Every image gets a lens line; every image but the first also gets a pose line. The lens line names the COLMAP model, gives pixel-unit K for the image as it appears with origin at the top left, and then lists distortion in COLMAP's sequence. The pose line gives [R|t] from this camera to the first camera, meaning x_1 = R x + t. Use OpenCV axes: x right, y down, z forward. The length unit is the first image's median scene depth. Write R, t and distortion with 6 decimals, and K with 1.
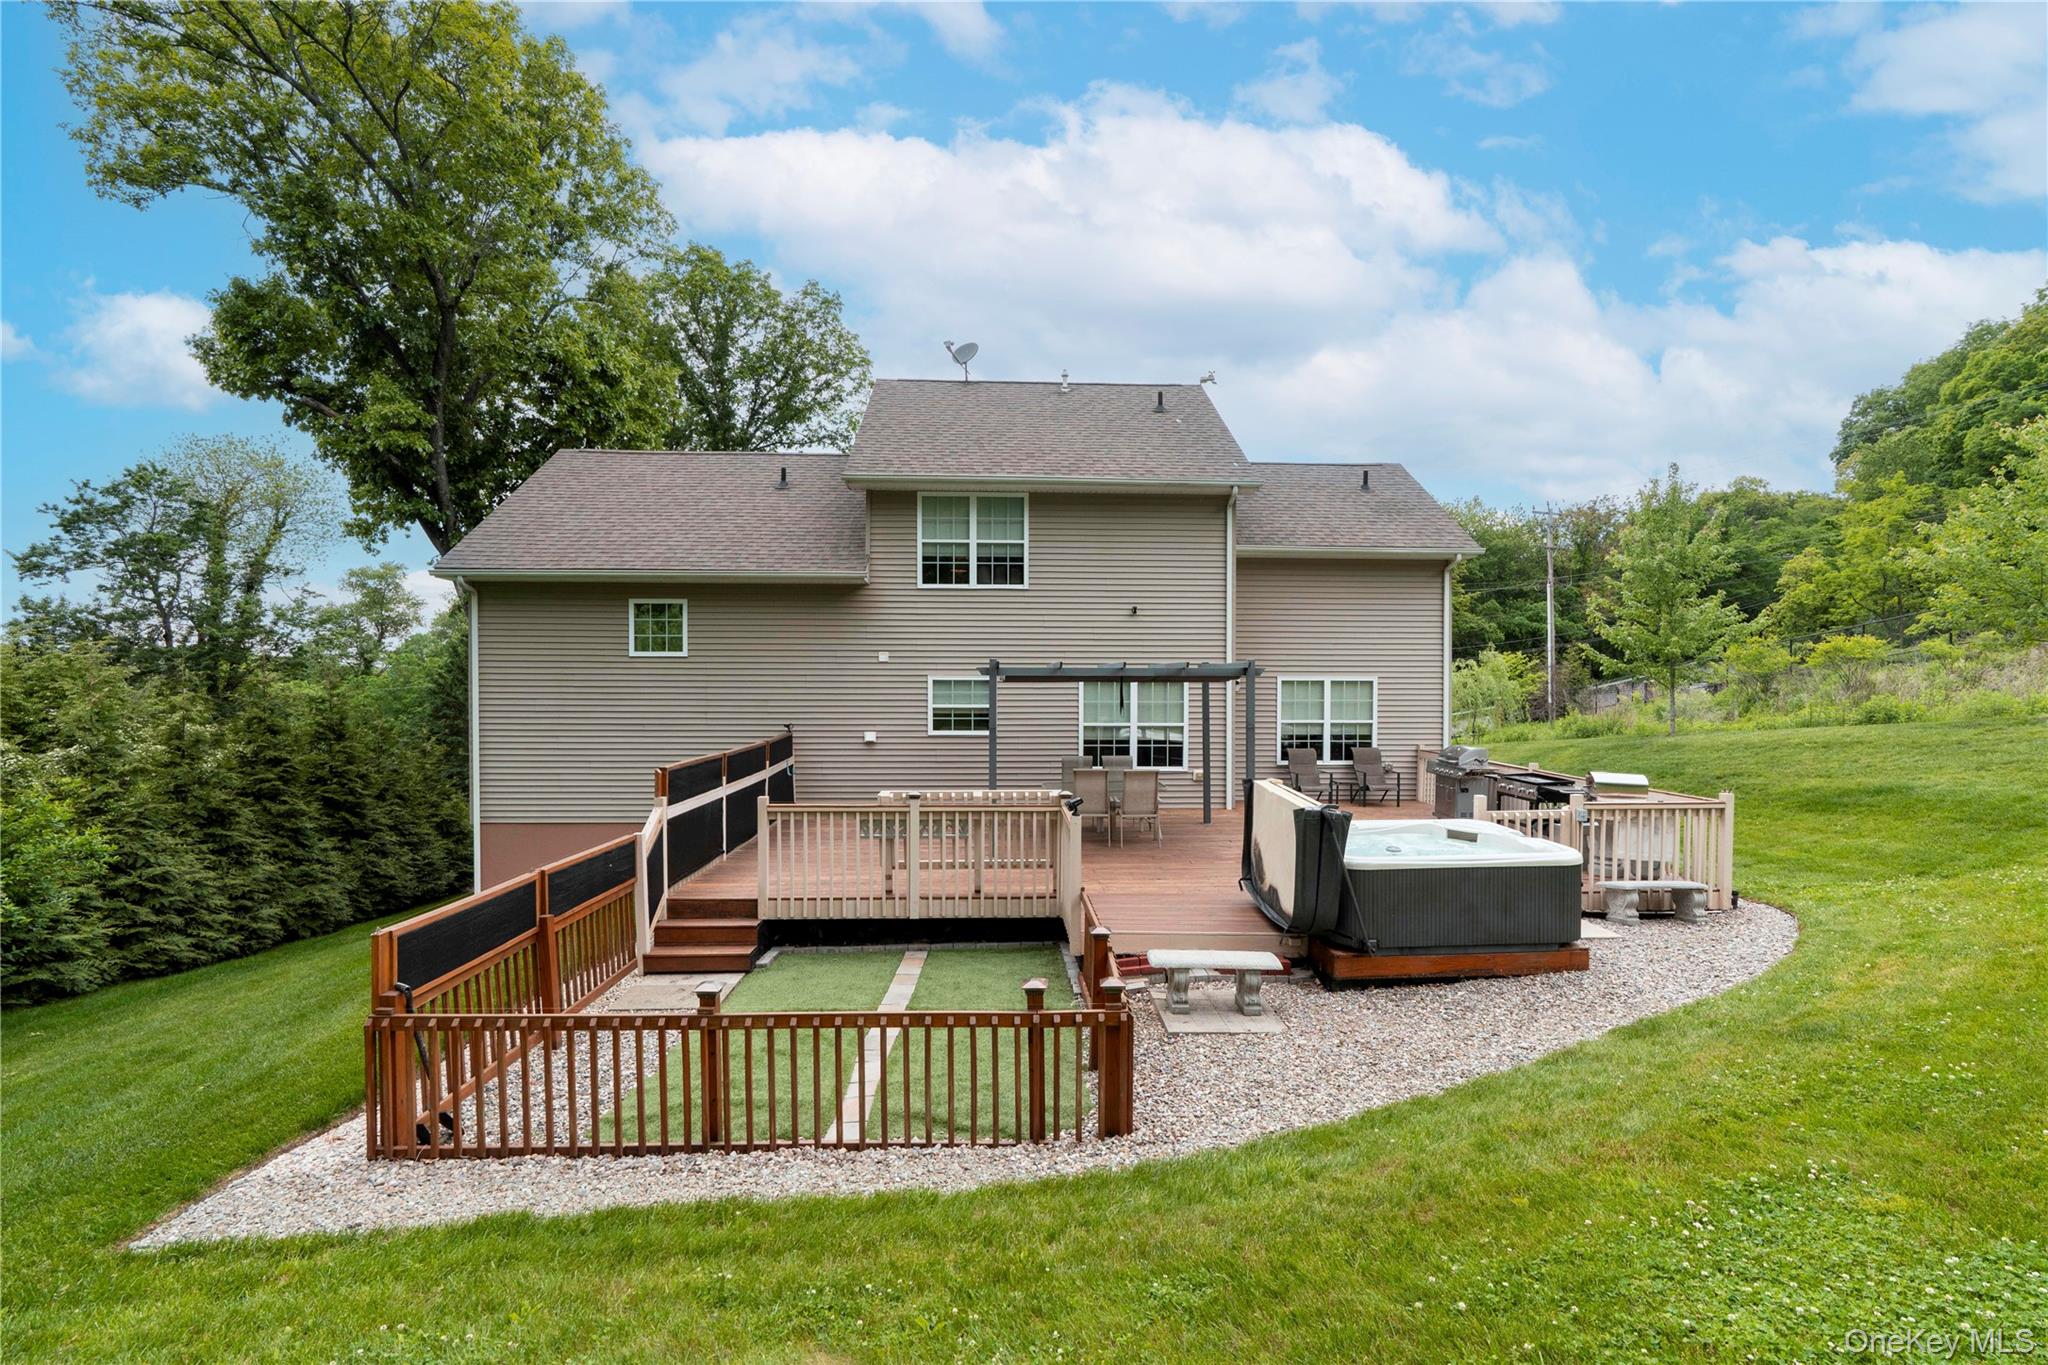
lens RADIAL K [[928.3, 0, 1028.2], [0, 928.3, 690.1], [0, 0, 1]] dist [-0.004192, -0.000339]
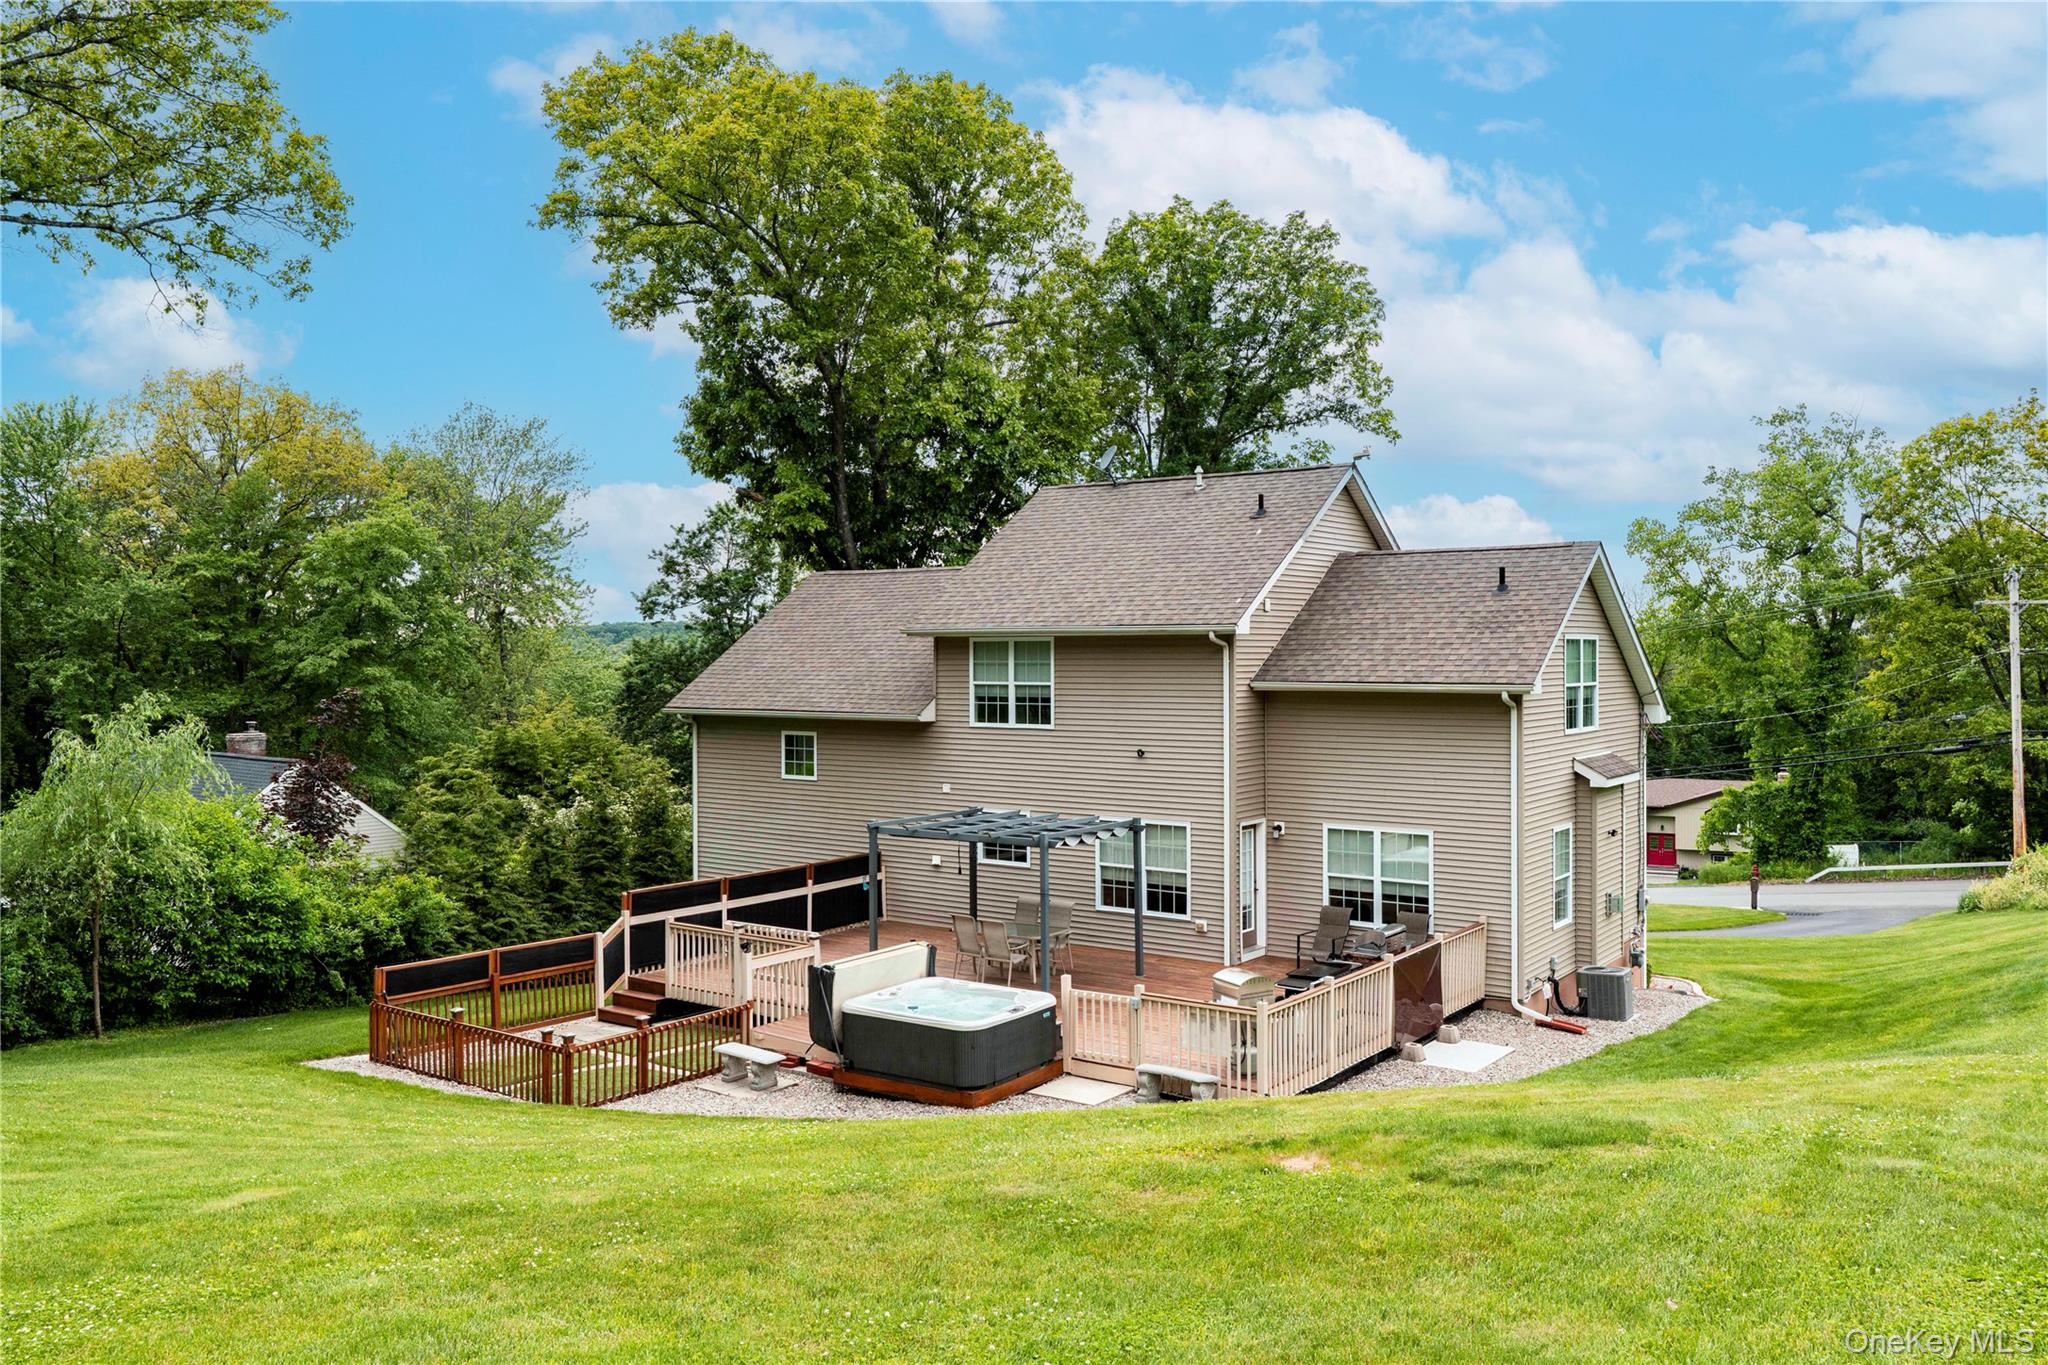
lens RADIAL K [[1527.0, 0, 1025.4], [0, 1527.0, 678.1], [0, 0, 1]] dist [0.015851, -0.000007]
pose [[0.789190, 0.004408, -0.614134, 1.024977], [-0.003843, 0.999990, 0.002239, -0.170173], [0.614138, 0.000593, 0.789199, -0.368121]]
